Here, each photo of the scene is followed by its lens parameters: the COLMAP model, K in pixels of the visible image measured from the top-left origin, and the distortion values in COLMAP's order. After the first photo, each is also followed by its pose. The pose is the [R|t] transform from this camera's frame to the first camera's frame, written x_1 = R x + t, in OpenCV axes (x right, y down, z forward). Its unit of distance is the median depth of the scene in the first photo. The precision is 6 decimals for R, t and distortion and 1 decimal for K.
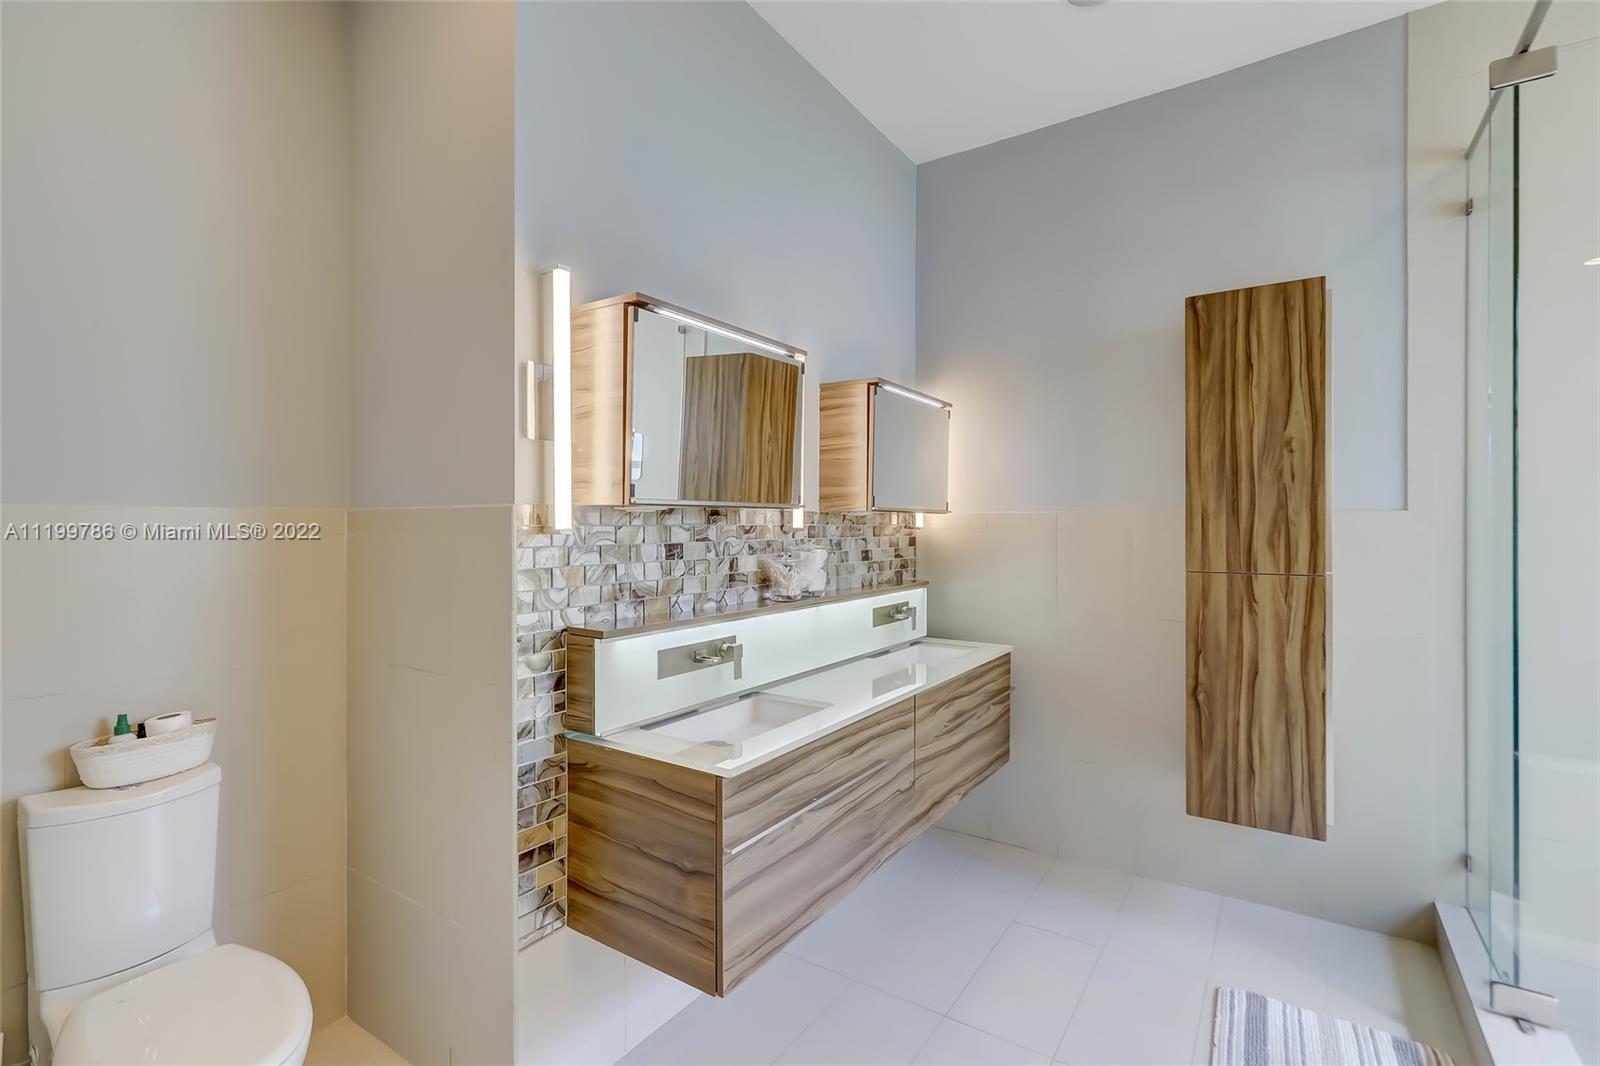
lens RADIAL K [[730.0, 0, 801.6], [0, 730.0, 523.3], [0, 0, 1]] dist [-0.005355, 0.003751]
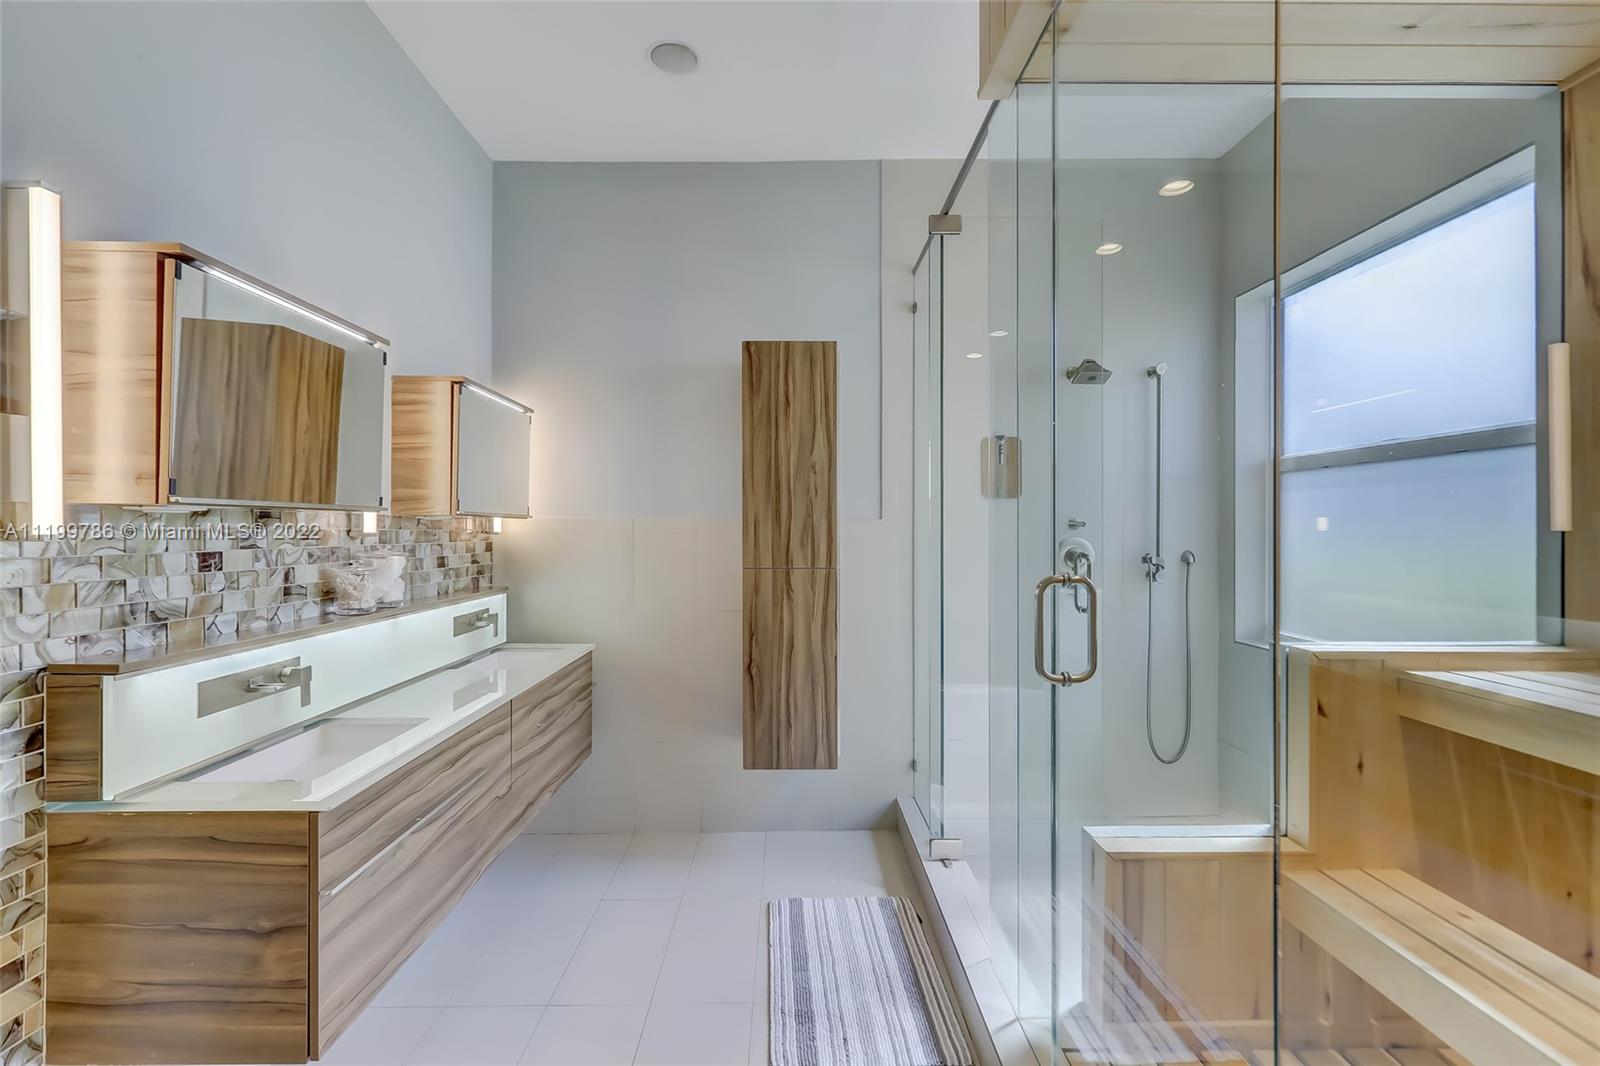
lens RADIAL K [[730.0, 0, 792.0], [0, 730.0, 526.8], [0, 0, 1]] dist [-0.005355, 0.003751]
pose [[0.823539, 0.002764, 0.567252, -0.100335], [-0.001347, 0.999995, -0.002916, 0.000888], [-0.567258, 0.001638, 0.823539, -0.045350]]
